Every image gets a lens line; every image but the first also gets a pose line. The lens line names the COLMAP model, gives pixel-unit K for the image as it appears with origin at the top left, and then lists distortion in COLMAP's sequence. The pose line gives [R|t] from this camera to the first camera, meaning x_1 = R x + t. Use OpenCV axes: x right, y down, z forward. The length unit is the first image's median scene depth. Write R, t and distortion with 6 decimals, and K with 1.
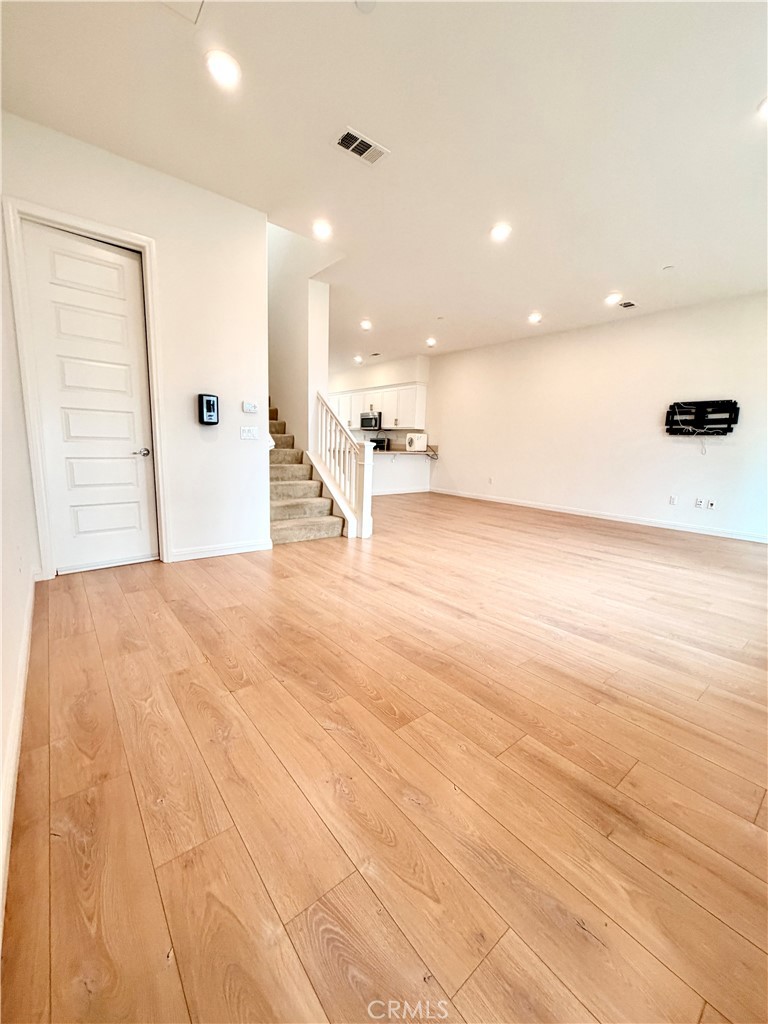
lens RADIAL K [[406.4, 0, 384.0], [0, 406.4, 512.0], [0, 0, 1]] dist [0.000920, 0.000047]
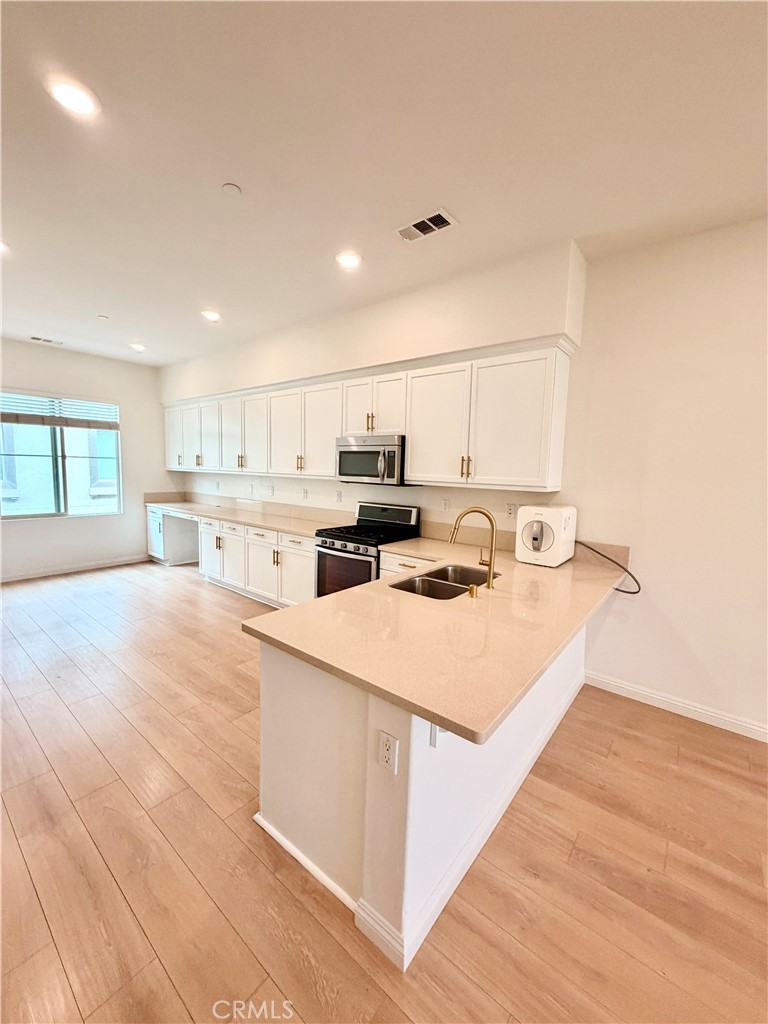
lens RADIAL K [[406.4, 0, 384.0], [0, 406.4, 512.0], [0, 0, 1]] dist [0.000920, 0.000047]
pose [[0.977434, -0.027904, 0.209392, -0.100190], [0.038764, 0.998098, -0.047941, -0.164328], [-0.207656, 0.054976, 0.976656, 0.666784]]
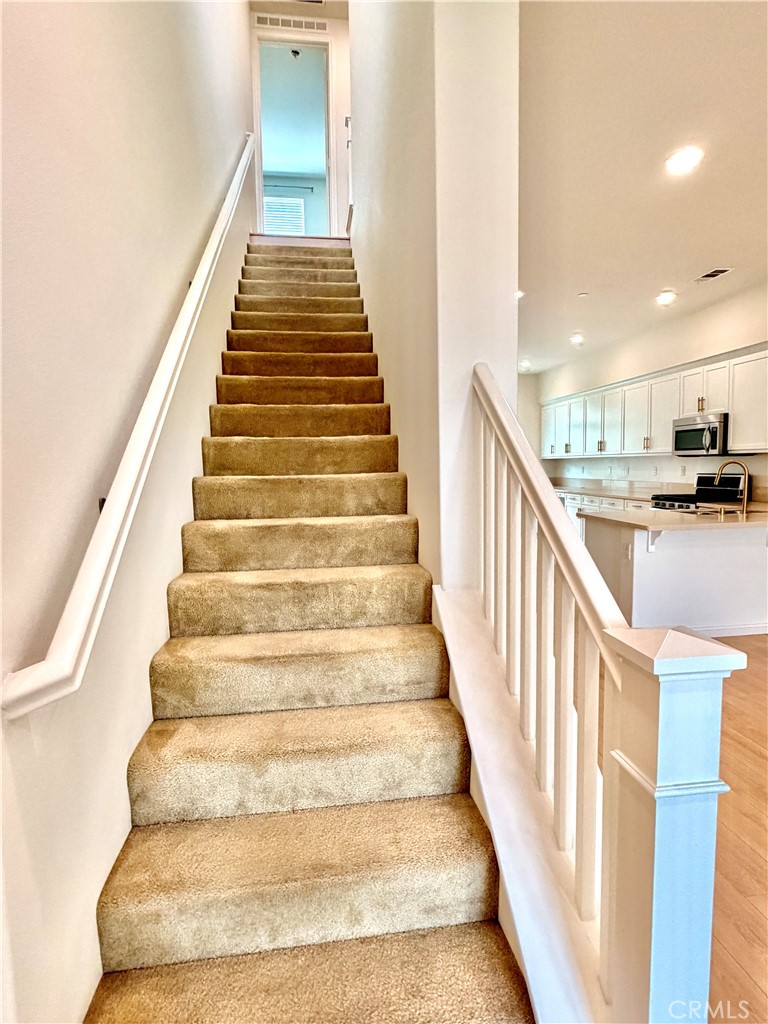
lens RADIAL K [[566.5, 0, 384.0], [0, 566.5, 512.0], [0, 0, 1]] dist [-0.004225, -0.000149]
pose [[0.857343, -0.005610, -0.514715, -0.011455], [-0.039576, 0.996262, -0.076780, -0.085227], [0.513222, 0.086197, 0.853917, 0.327638]]
